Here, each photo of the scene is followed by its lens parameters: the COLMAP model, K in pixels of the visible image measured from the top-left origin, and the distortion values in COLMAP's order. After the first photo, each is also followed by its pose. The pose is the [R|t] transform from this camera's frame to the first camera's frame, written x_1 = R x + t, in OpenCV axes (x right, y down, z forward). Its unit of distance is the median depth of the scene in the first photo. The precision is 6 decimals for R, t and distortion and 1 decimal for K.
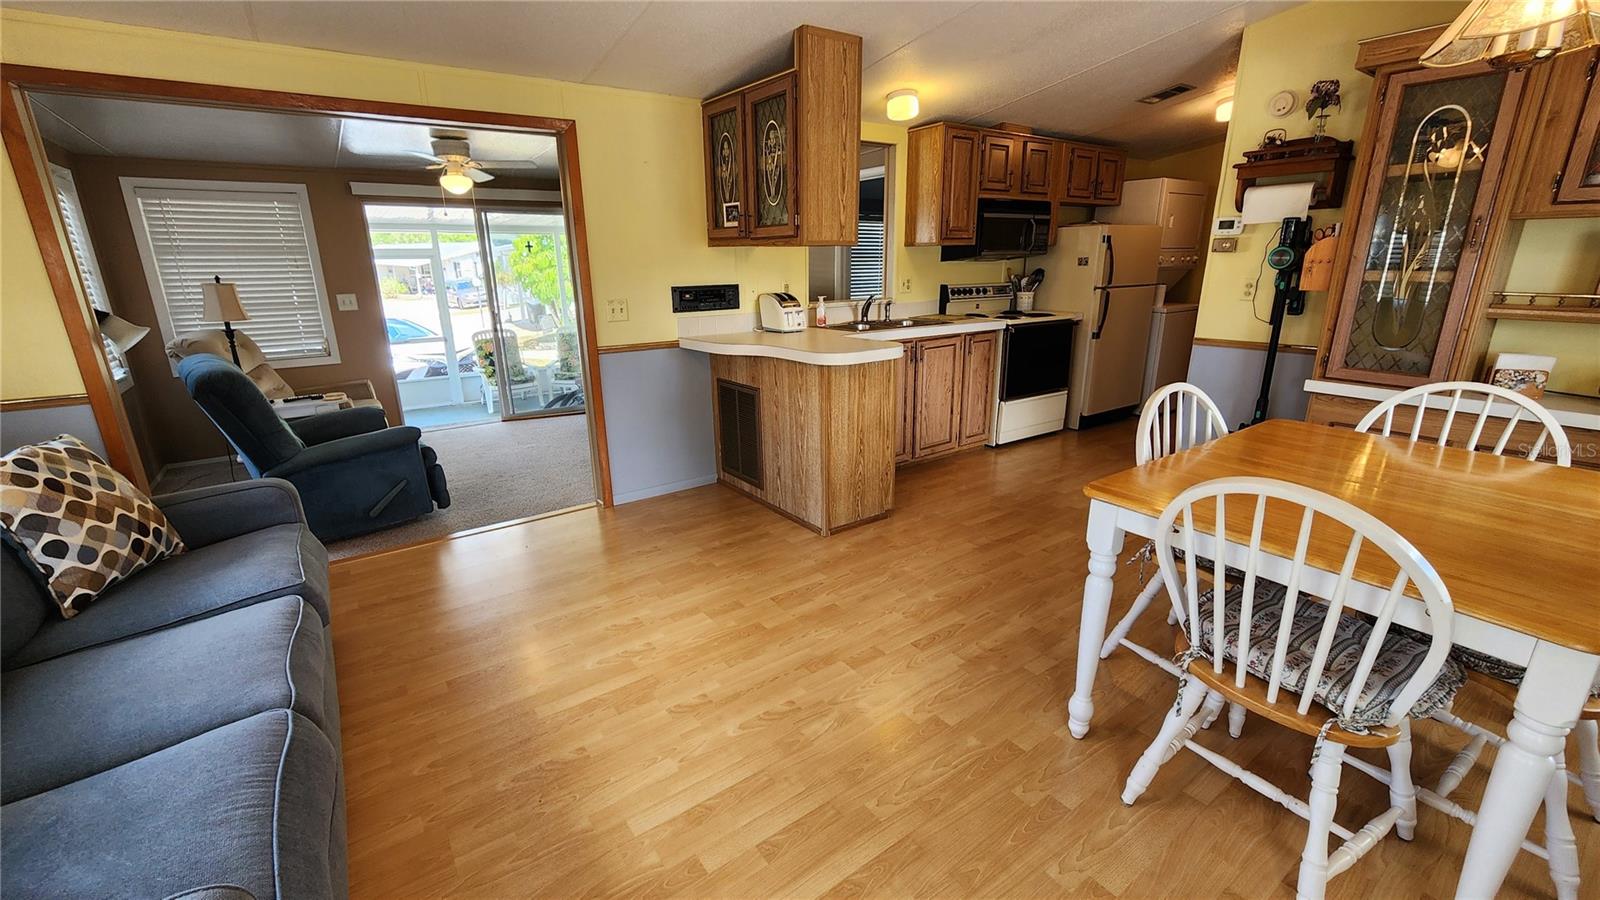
lens RADIAL K [[659.8, 0, 799.8], [0, 659.8, 454.8], [0, 0, 1]] dist [-0.001848, -0.000486]
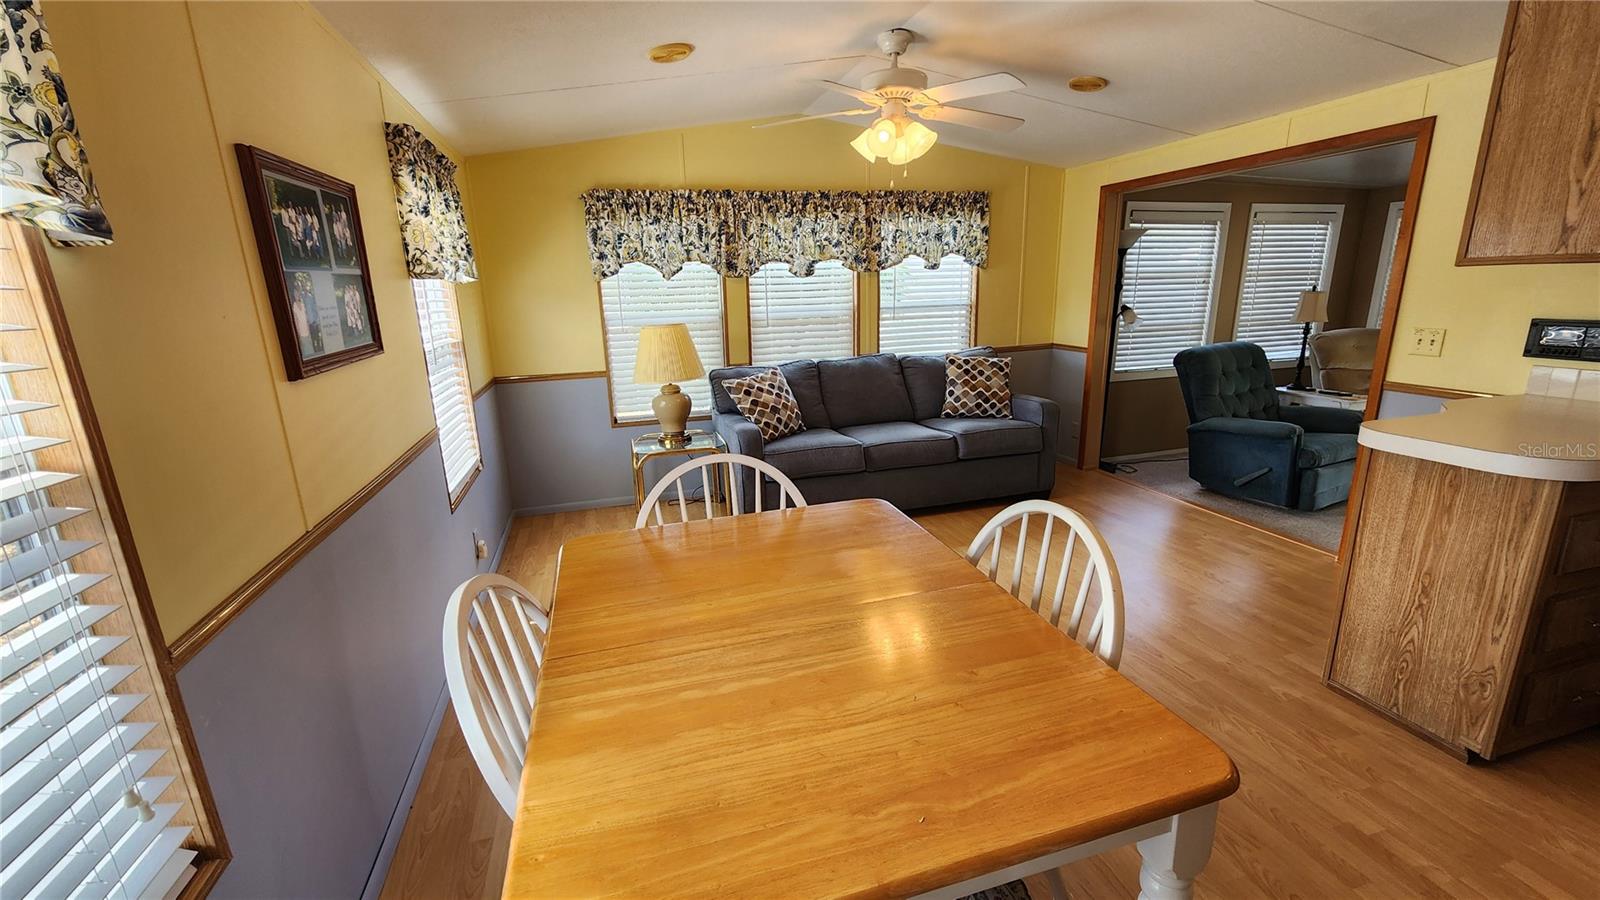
lens RADIAL K [[657.4, 0, 802.0], [0, 657.4, 454.8], [0, 0, 1]] dist [0.000149, -0.000556]
pose [[-0.321754, 0.258238, -0.910927, 0.626013], [-0.240774, 0.908144, 0.342495, -0.159782], [0.915698, 0.329527, -0.230021, 0.462931]]
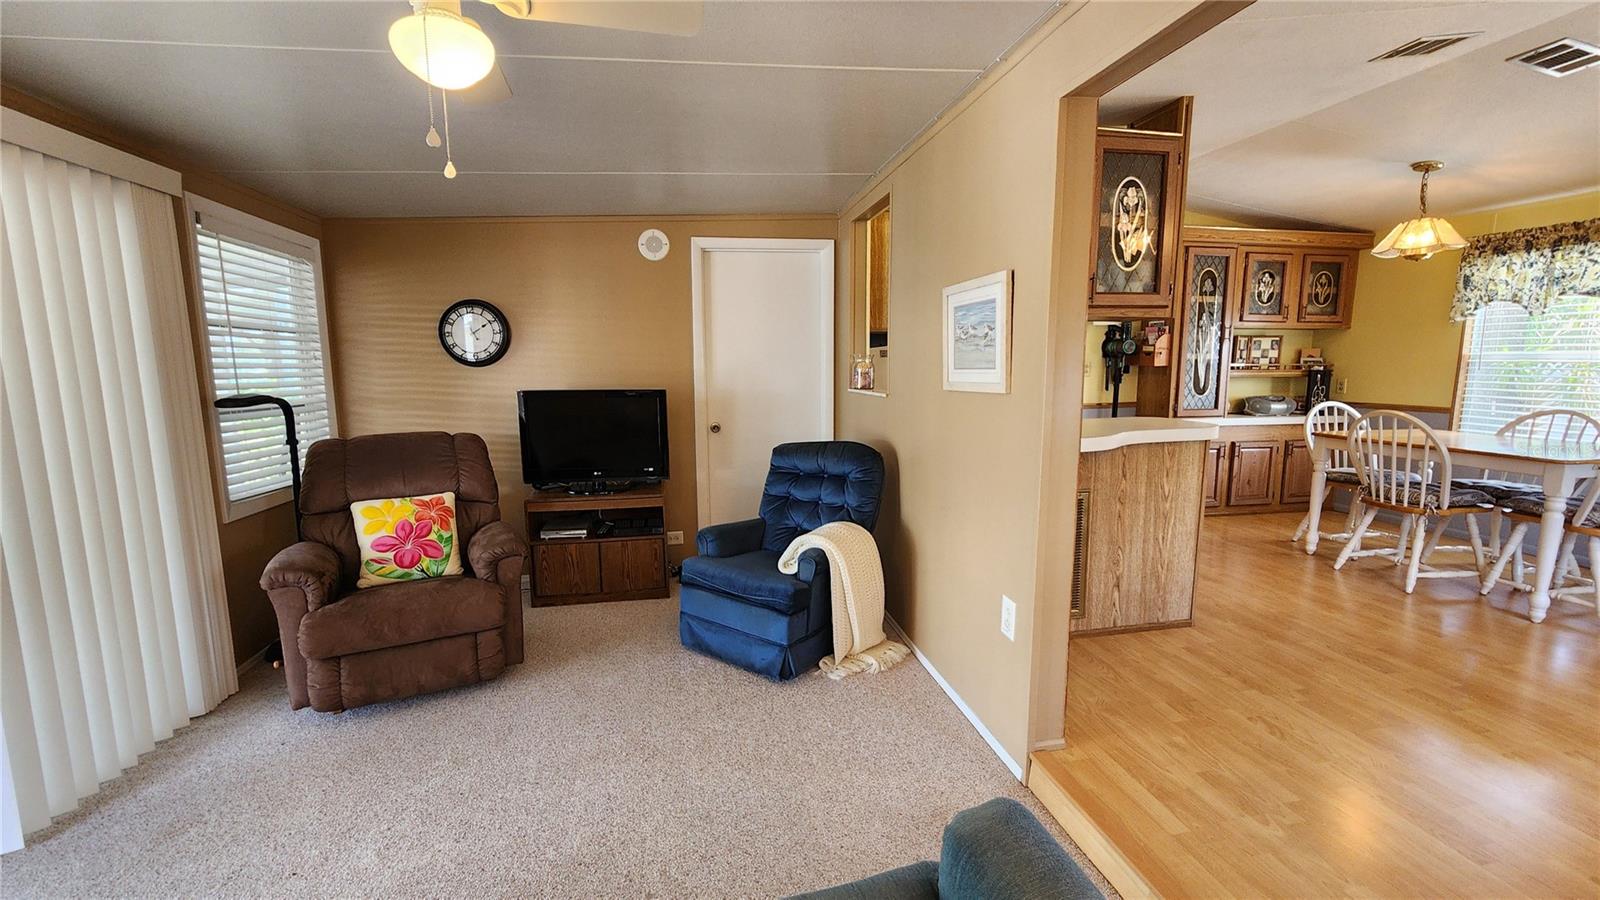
lens RADIAL K [[664.0, 0, 795.5], [0, 664.0, 457.7], [0, 0, 1]] dist [-0.001159, -0.000857]
pose [[0.418591, -0.119616, 0.900263, -0.800396], [0.262576, 0.964892, 0.006115, -0.202738], [-0.869388, 0.233828, 0.435303, 0.820282]]
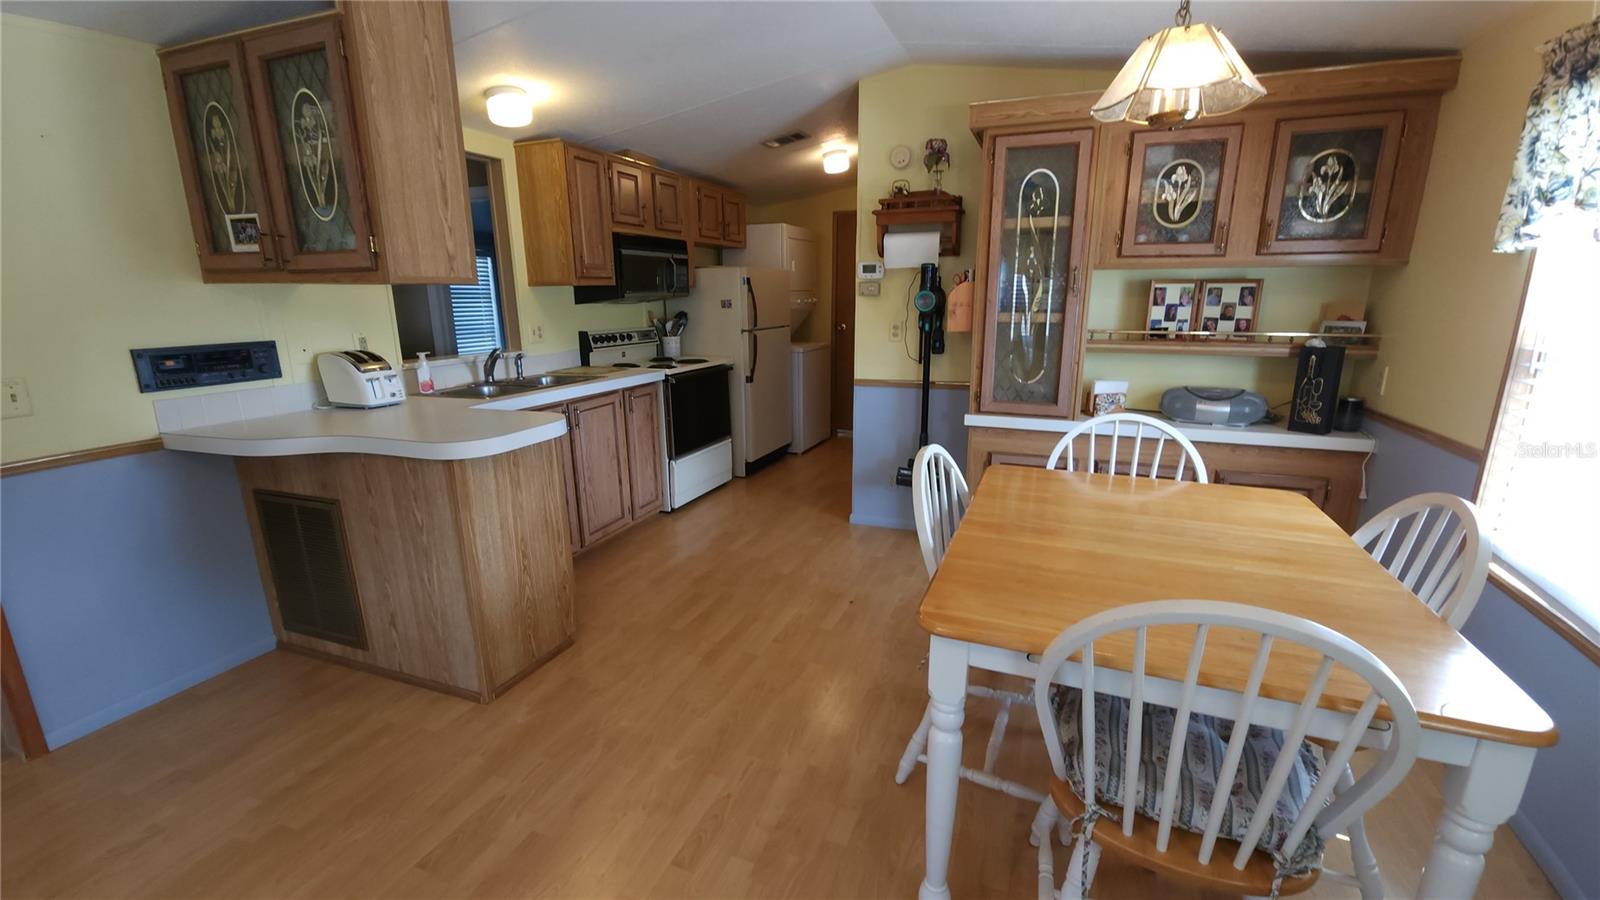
lens RADIAL K [[657.4, 0, 802.0], [0, 657.4, 454.8], [0, 0, 1]] dist [0.000149, -0.000556]
pose [[0.838800, -0.124066, 0.530114, -0.014227], [0.153700, 0.988045, -0.011961, -0.057825], [-0.522293, 0.091512, 0.847842, 0.184266]]
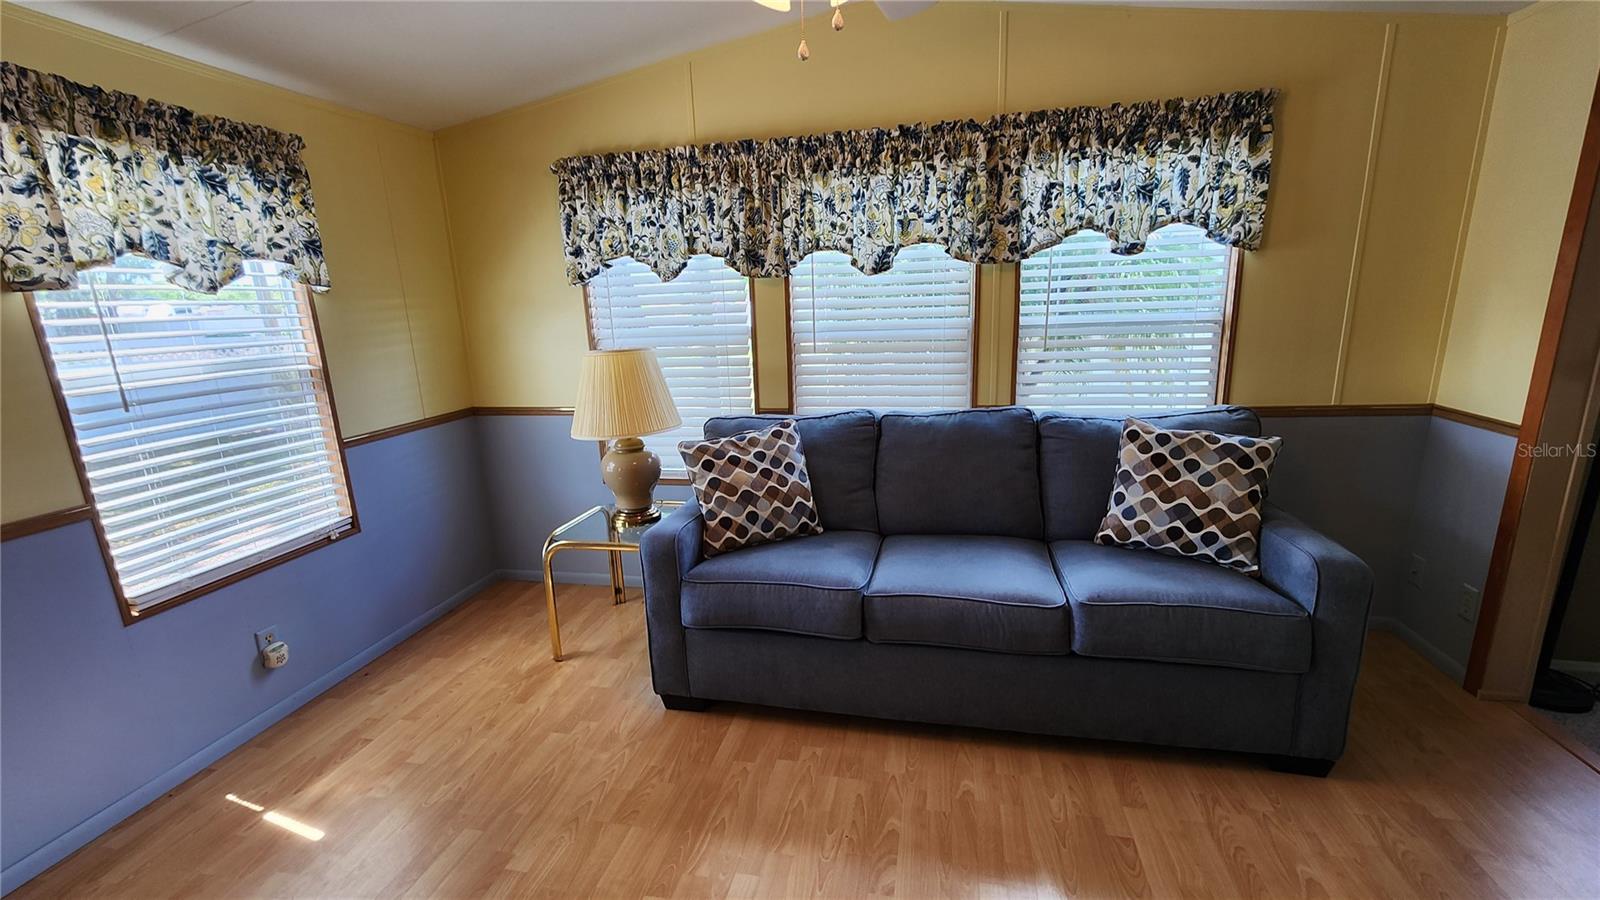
lens RADIAL K [[666.7, 0, 801.1], [0, 666.7, 453.4], [0, 0, 1]] dist [-0.001381, -0.000497]
pose [[-0.738237, 0.192995, -0.646343, 0.083220], [-0.148536, 0.888165, 0.434856, -0.174968], [0.657985, 0.417032, -0.627009, 0.561897]]
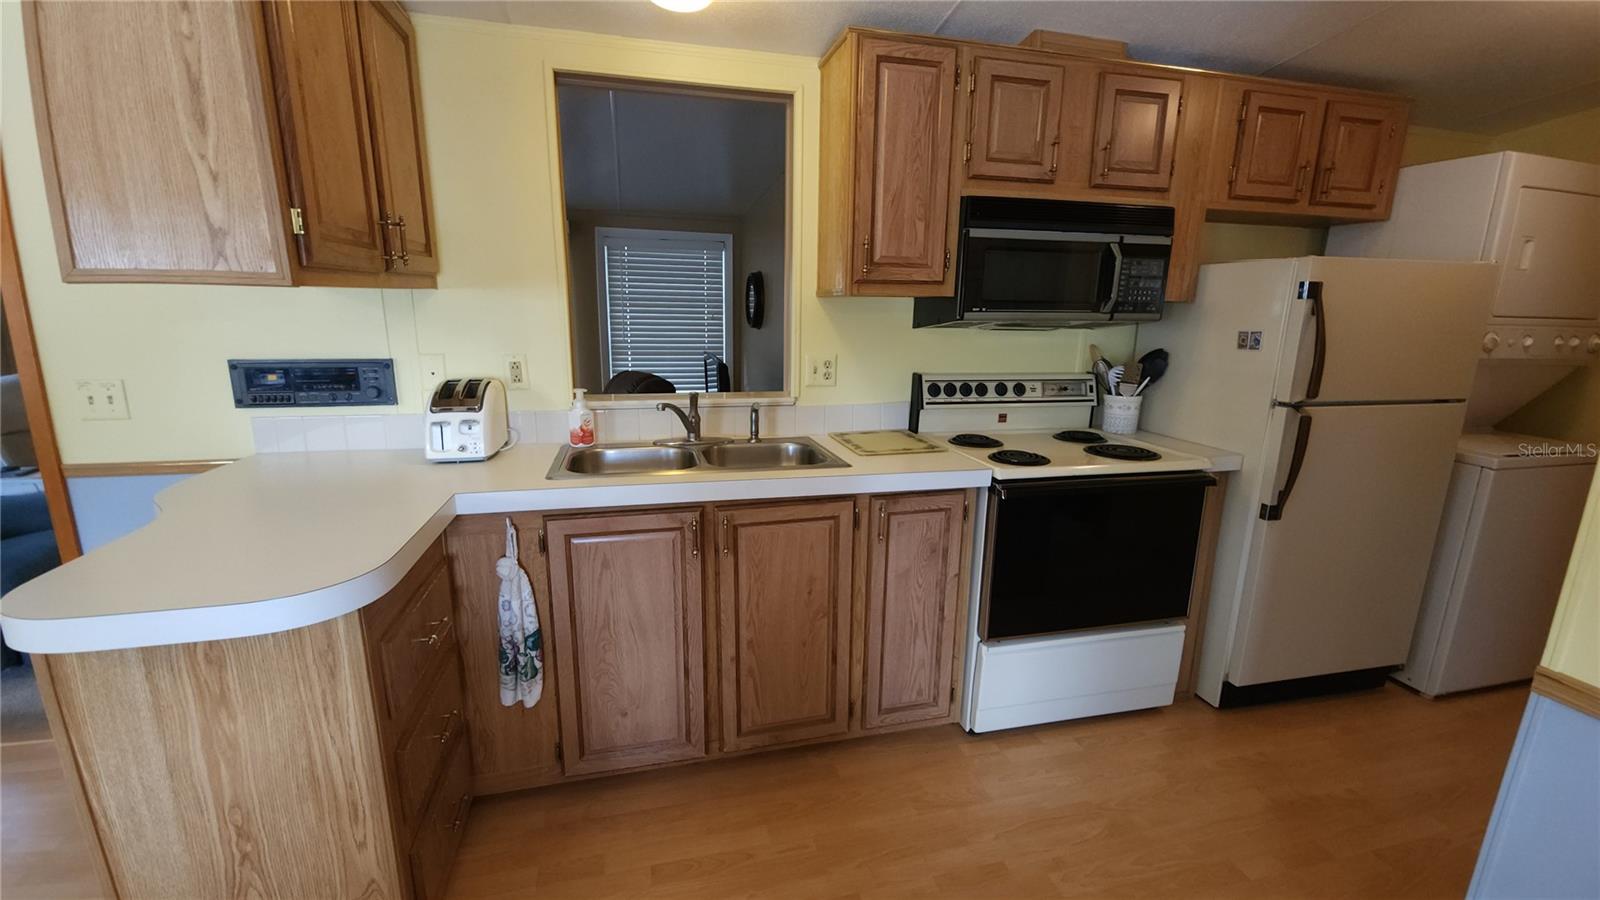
lens RADIAL K [[657.4, 0, 802.0], [0, 657.4, 454.8], [0, 0, 1]] dist [0.000149, -0.000556]
pose [[0.932759, 0.105771, -0.344636, 0.375621], [-0.128996, 0.990619, -0.045103, -0.193363], [0.336632, 0.086527, 0.937652, 0.602605]]
